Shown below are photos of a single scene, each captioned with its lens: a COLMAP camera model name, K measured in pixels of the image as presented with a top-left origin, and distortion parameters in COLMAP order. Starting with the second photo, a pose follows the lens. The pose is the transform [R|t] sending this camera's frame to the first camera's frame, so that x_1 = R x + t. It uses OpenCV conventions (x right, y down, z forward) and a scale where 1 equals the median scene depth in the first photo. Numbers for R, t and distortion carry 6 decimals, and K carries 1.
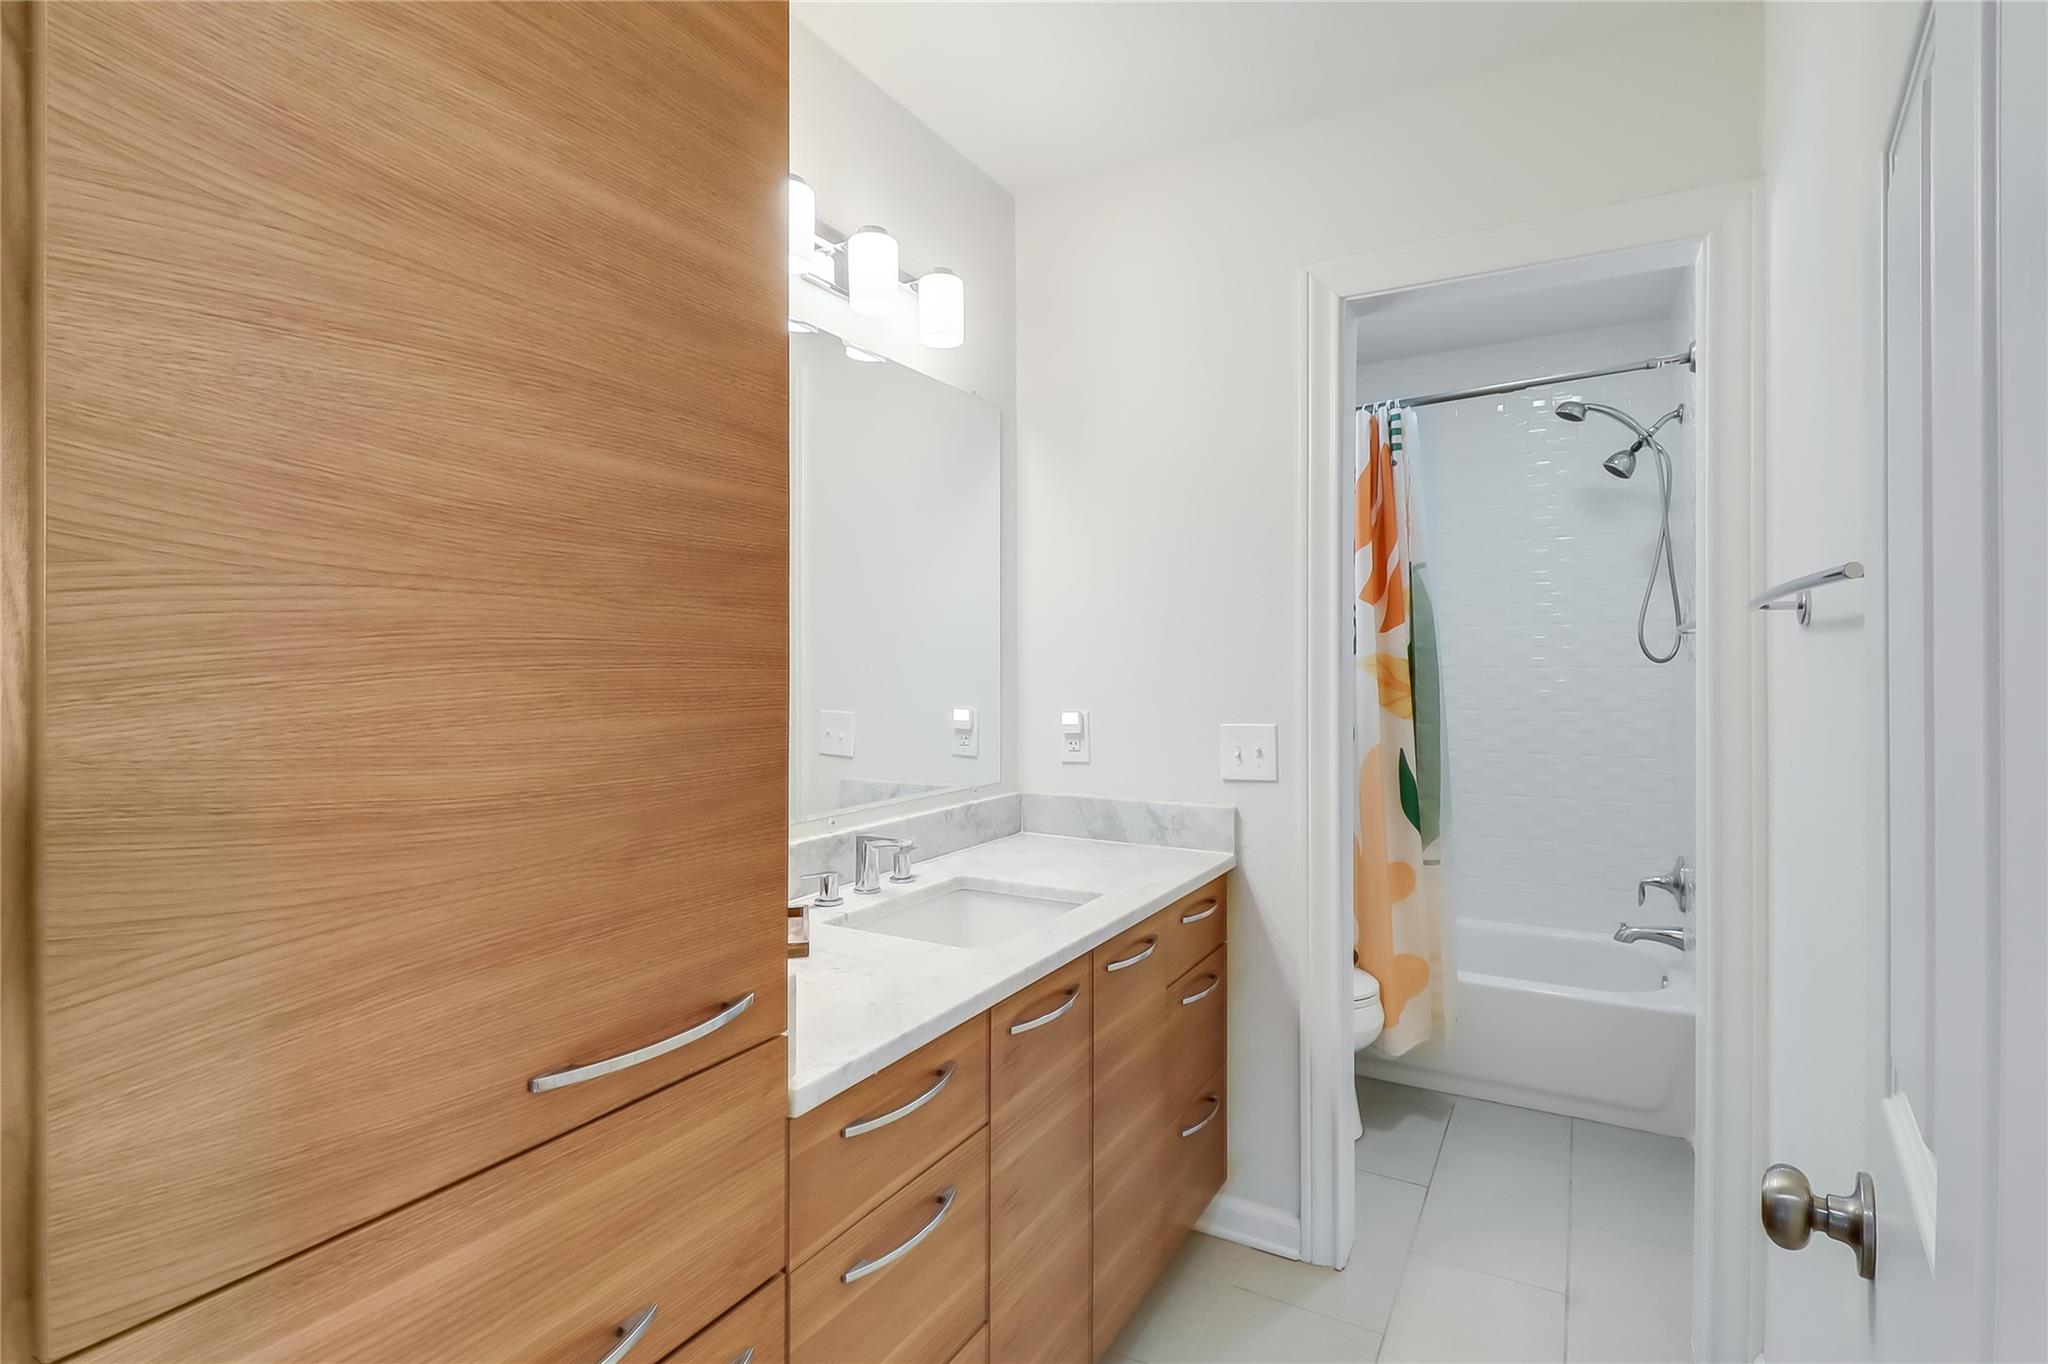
lens RADIAL K [[975.5, 0, 1019.3], [0, 975.5, 672.2], [0, 0, 1]] dist [0.009418, -0.003835]
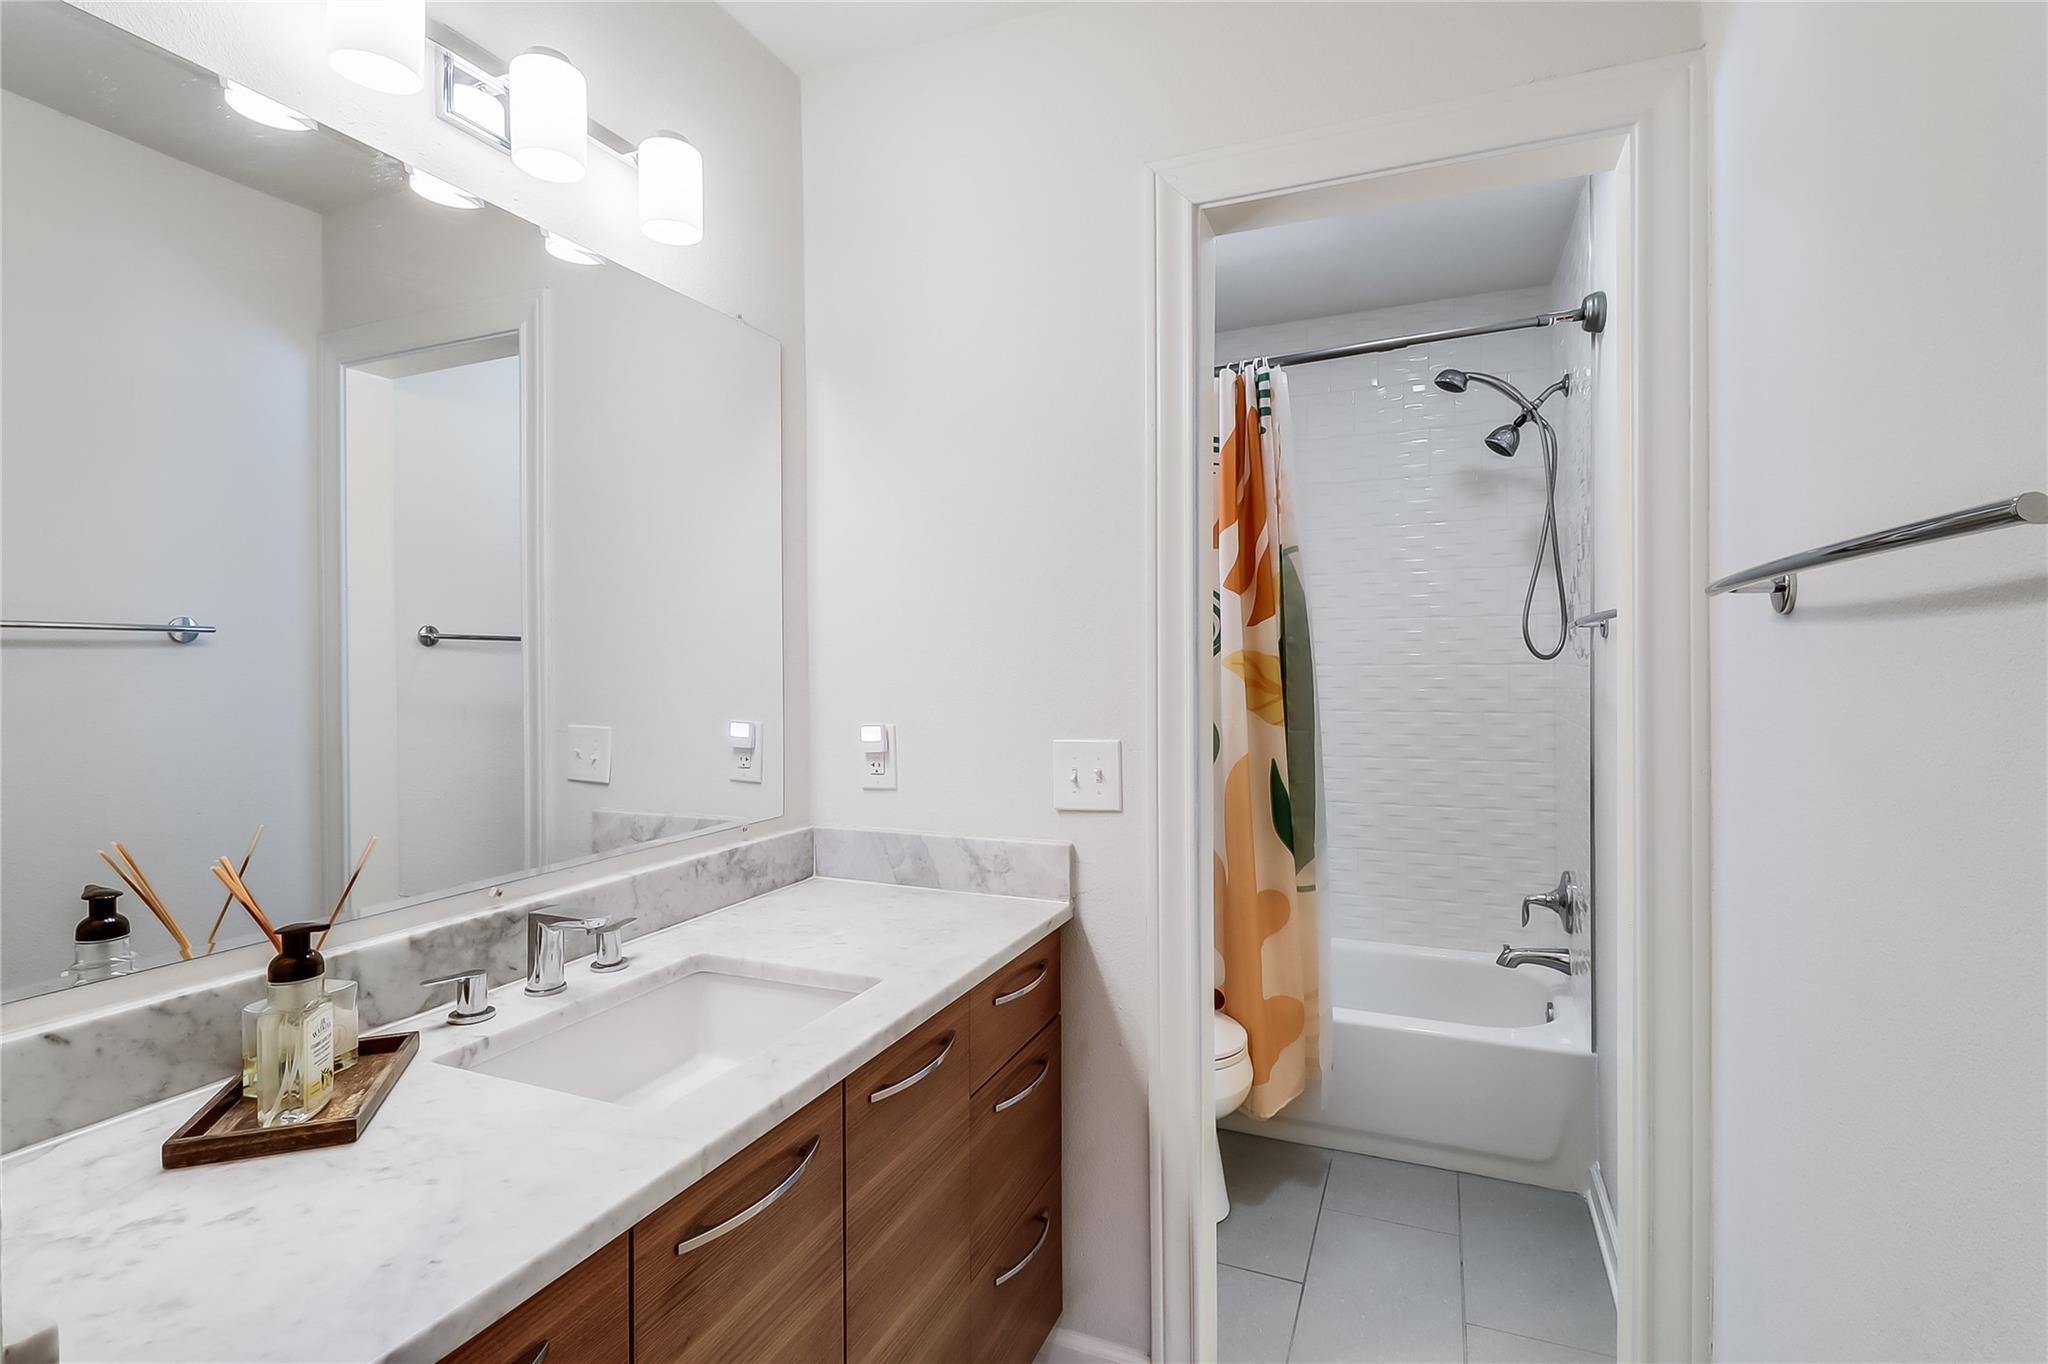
lens RADIAL K [[975.5, 0, 1026.5], [0, 975.5, 672.0], [0, 0, 1]] dist [0.009418, -0.003835]
pose [[0.992418, -0.006005, 0.122763, 0.077720], [0.005489, 0.999975, 0.004539, -0.005916], [-0.122788, -0.003831, 0.992426, 0.188277]]
